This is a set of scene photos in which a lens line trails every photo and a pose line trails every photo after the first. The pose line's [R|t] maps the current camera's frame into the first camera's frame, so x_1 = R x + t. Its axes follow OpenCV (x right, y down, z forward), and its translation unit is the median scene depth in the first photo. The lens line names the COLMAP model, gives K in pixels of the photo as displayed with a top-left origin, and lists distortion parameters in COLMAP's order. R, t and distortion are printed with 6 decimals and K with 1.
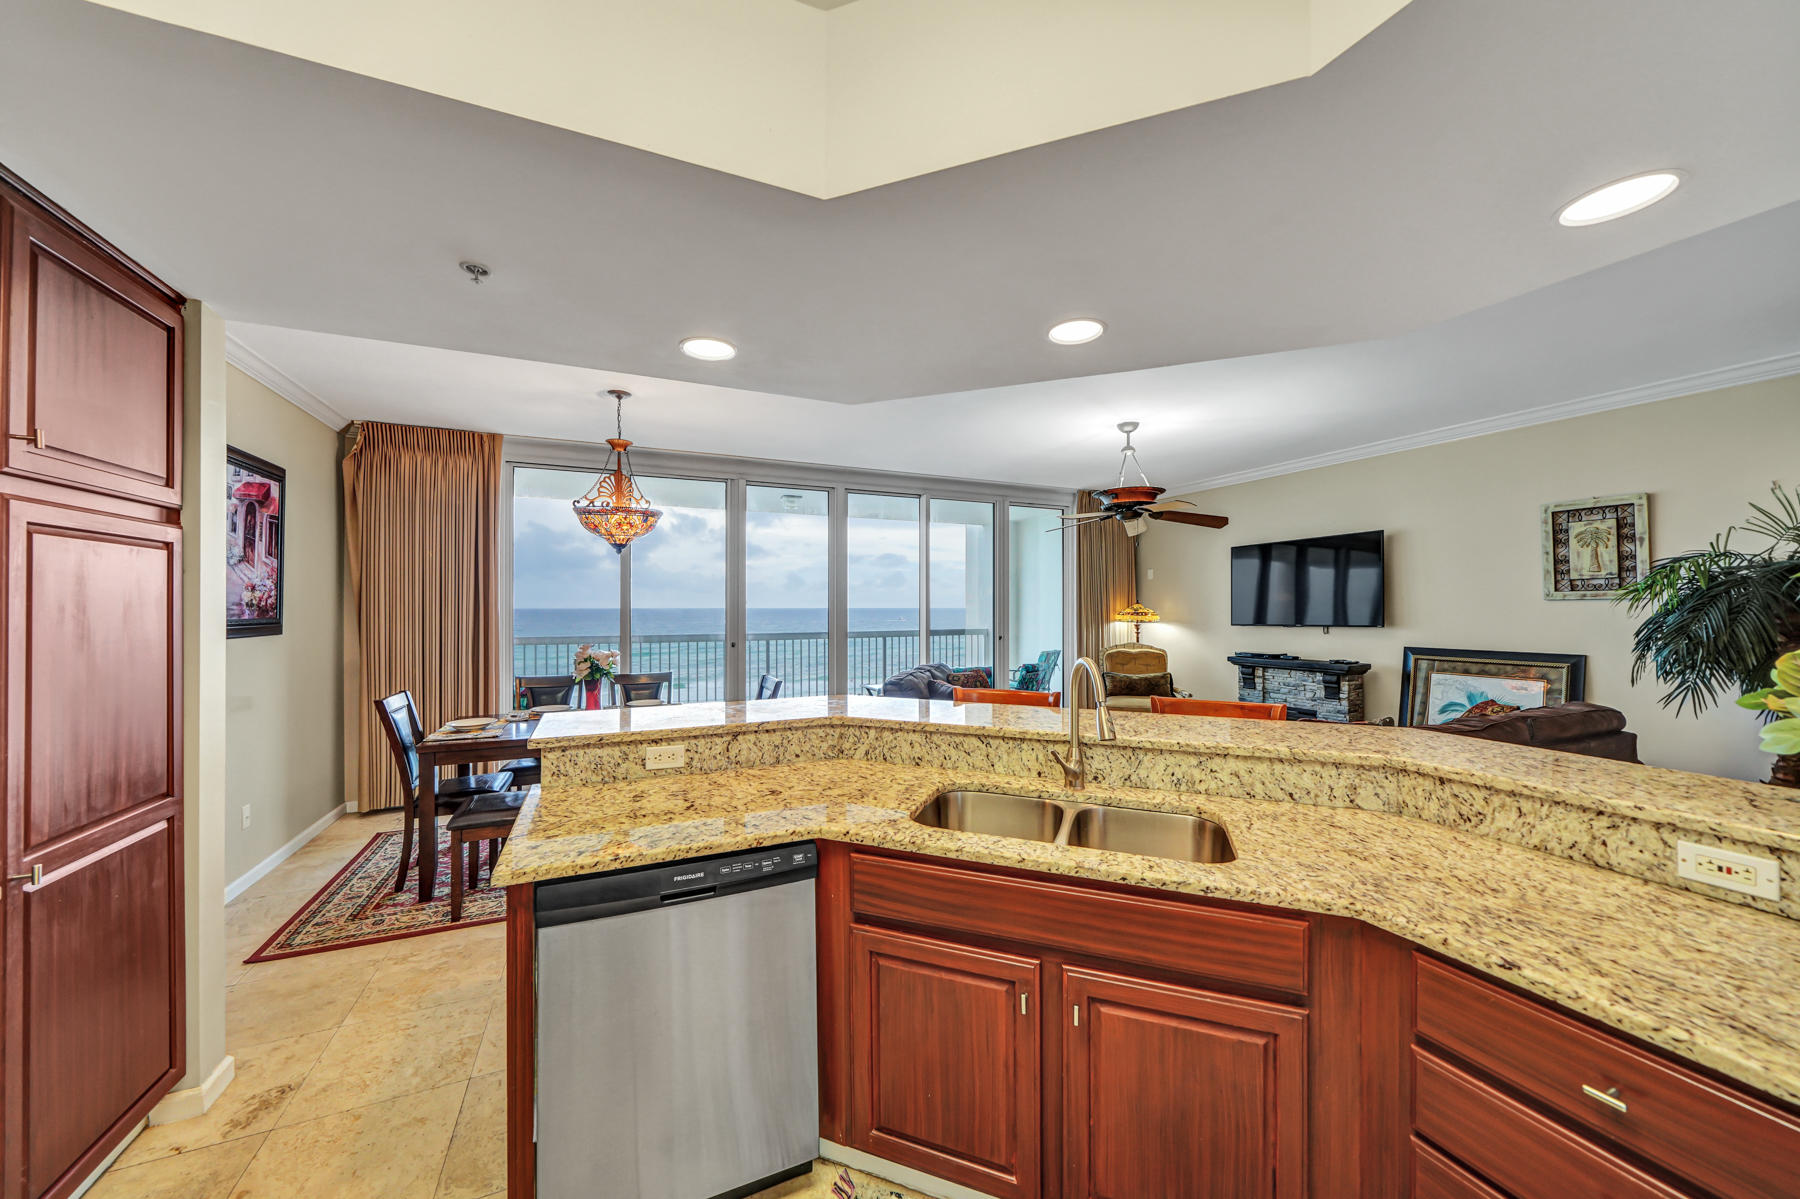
lens RADIAL K [[621.6, 0, 888.7], [0, 621.6, 605.2], [0, 0, 1]] dist [-0.005271, 0.000341]
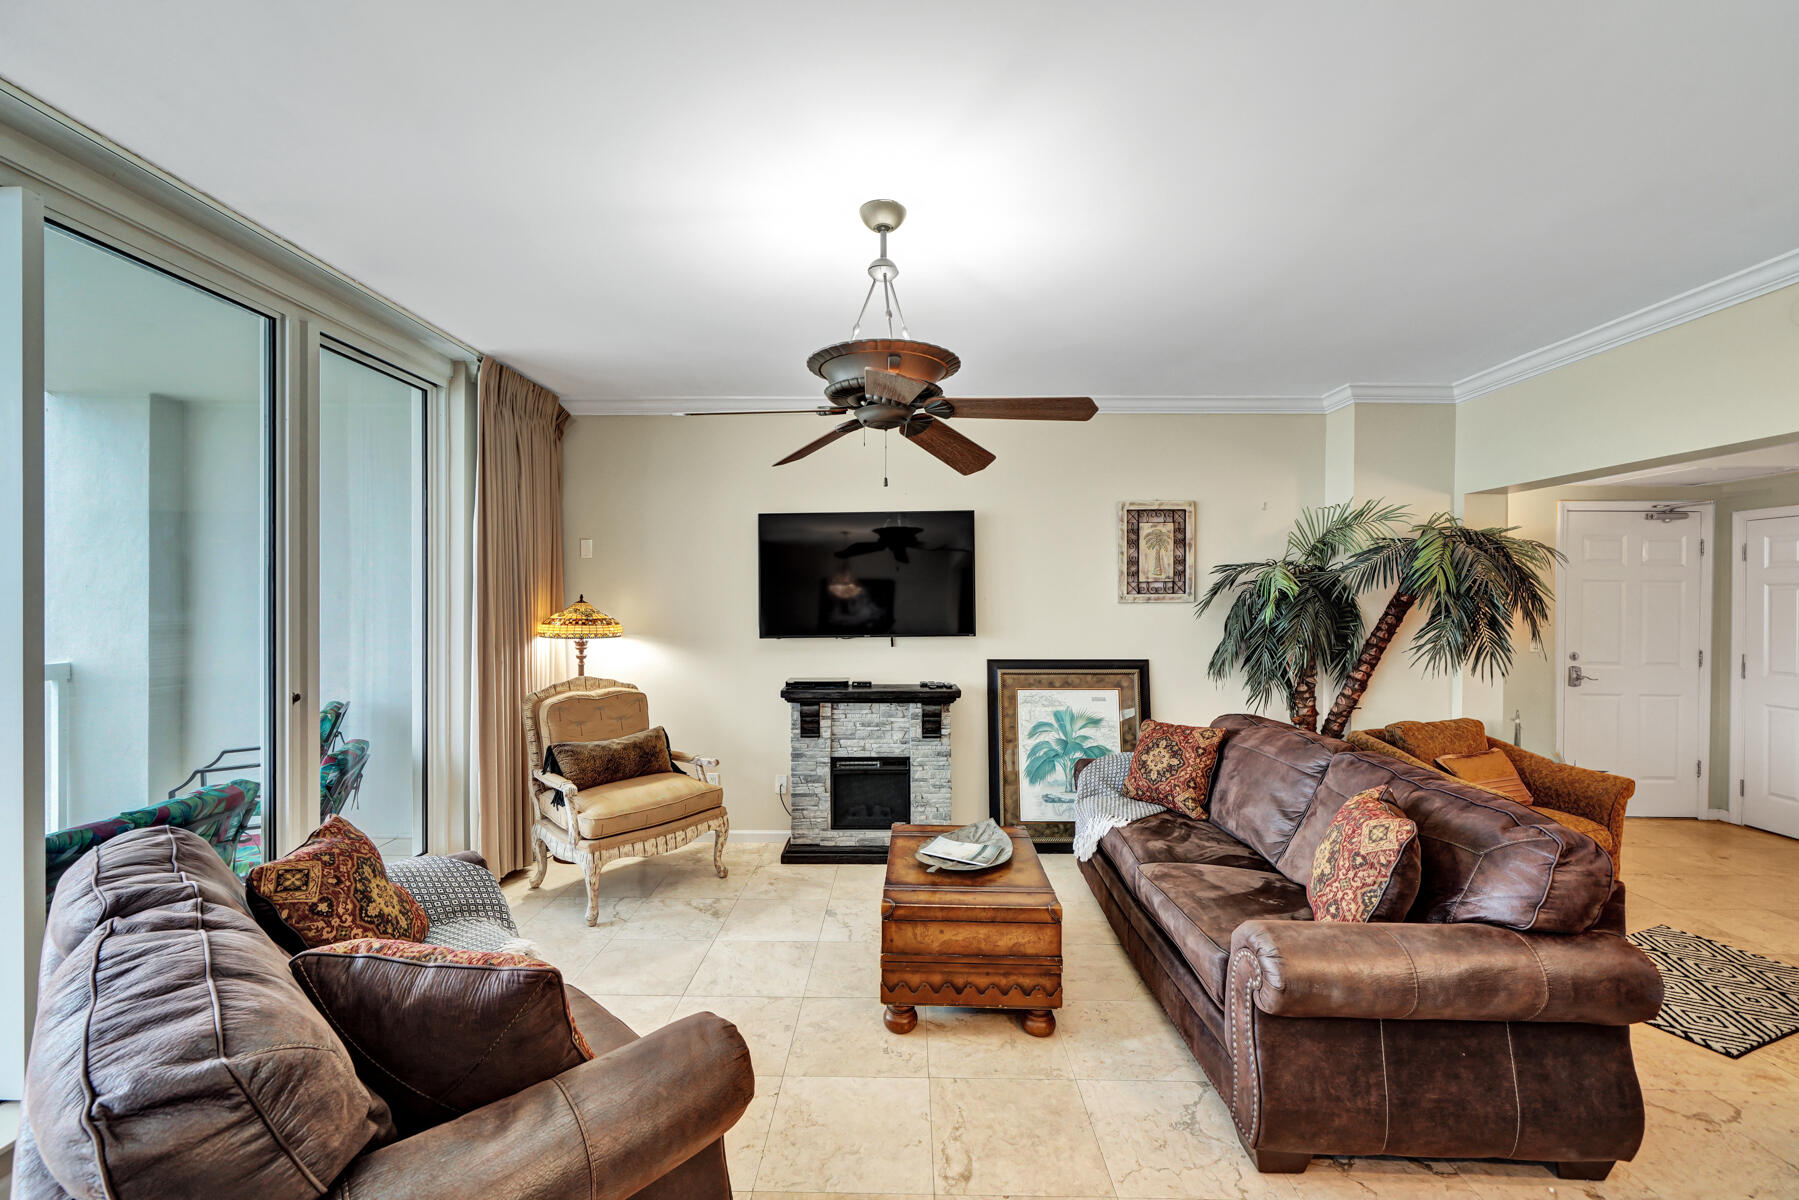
lens RADIAL K [[731.1, 0, 879.8], [0, 731.1, 594.2], [0, 0, 1]] dist [-0.000344, 0.000728]
pose [[0.429669, 0.007769, 0.902953, -0.086413], [-0.005863, 0.999966, -0.005814, -0.011425], [-0.902968, -0.002796, 0.429699, 0.757425]]
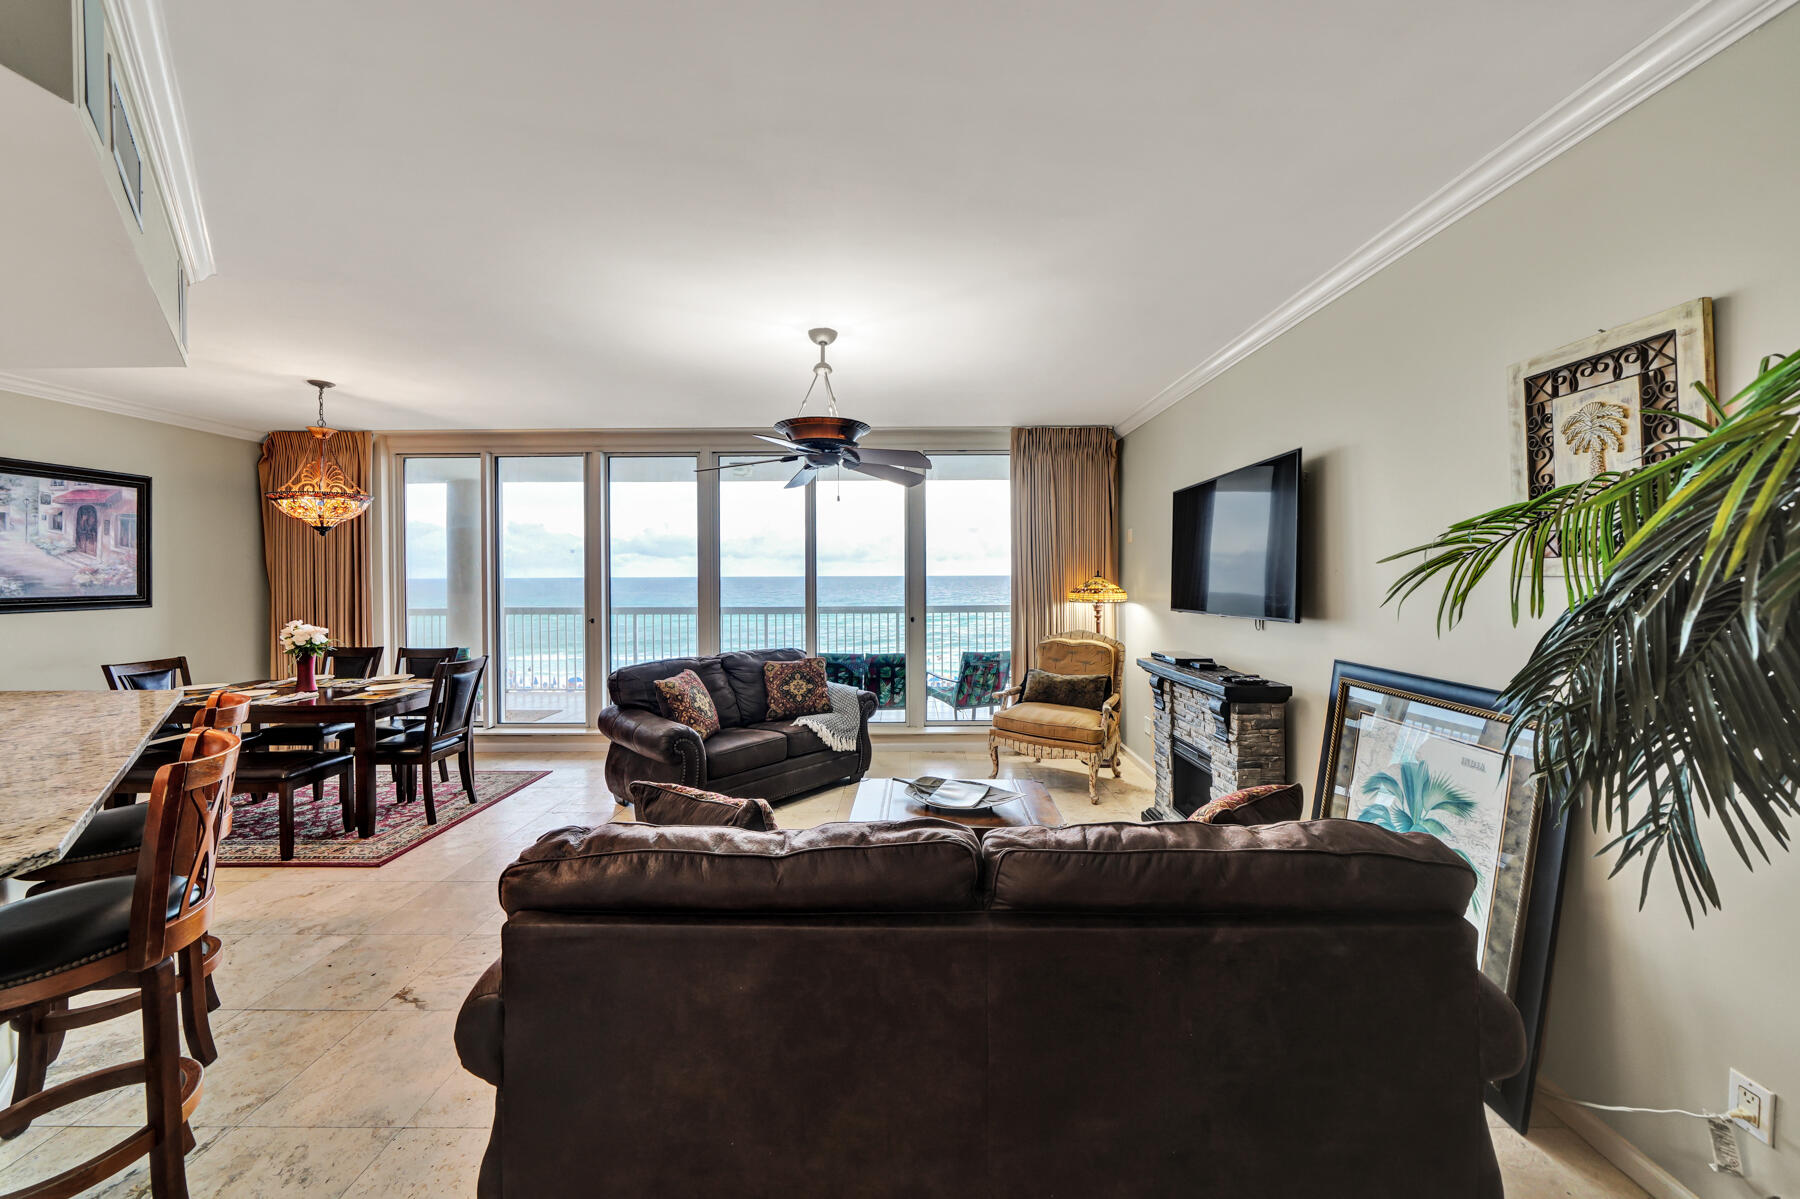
lens RADIAL K [[621.6, 0, 906.2], [0, 621.6, 585.2], [0, 0, 1]] dist [-0.005271, 0.000341]
pose [[0.914425, 0.003967, -0.404736, 0.746312], [0.004461, 0.999792, 0.019878, -0.012678], [0.404730, -0.019982, 0.914218, 0.364010]]
